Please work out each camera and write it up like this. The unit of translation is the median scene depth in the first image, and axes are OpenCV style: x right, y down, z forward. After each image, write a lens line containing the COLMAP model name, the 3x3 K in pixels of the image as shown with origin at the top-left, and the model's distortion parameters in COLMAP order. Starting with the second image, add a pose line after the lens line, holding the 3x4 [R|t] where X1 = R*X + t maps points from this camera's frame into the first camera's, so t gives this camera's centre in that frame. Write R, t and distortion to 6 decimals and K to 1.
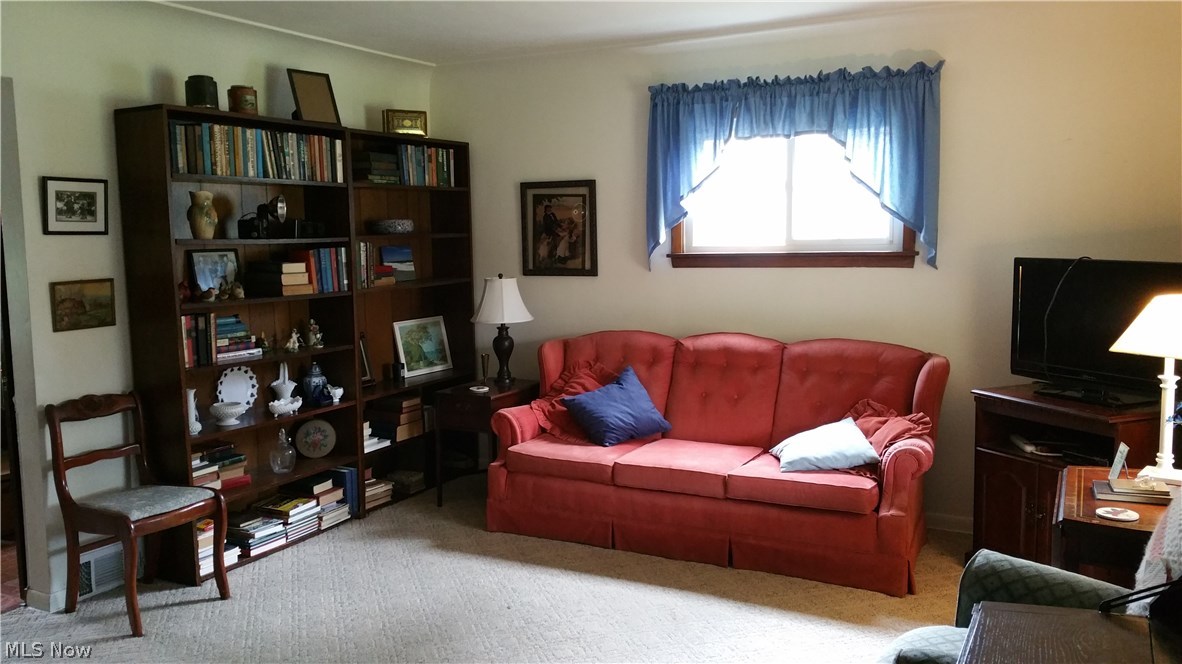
lens RADIAL K [[947.1, 0, 591.2], [0, 947.1, 331.4], [0, 0, 1]] dist [-0.041896, -0.008782]
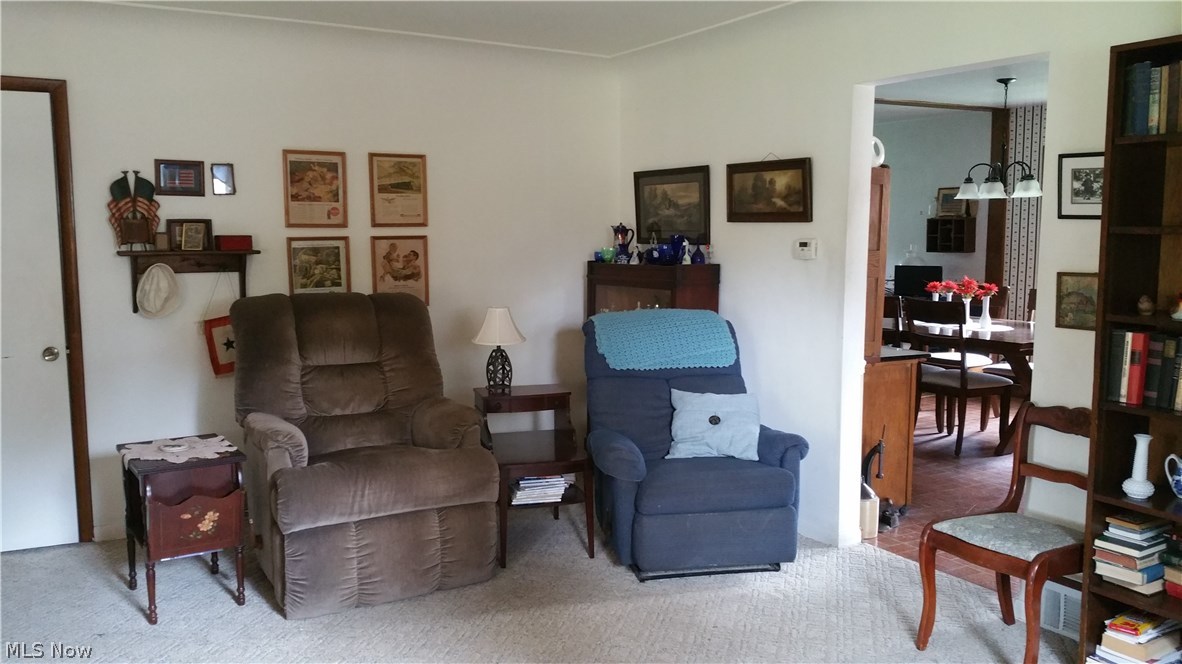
lens RADIAL K [[947.1, 0, 591.6], [0, 947.1, 328.8], [0, 0, 1]] dist [-0.041896, -0.008782]
pose [[-0.537209, 0.112256, -0.835946, 0.420858], [-0.069690, 0.981807, 0.176629, -0.125471], [0.840565, 0.153143, -0.519612, 1.086293]]
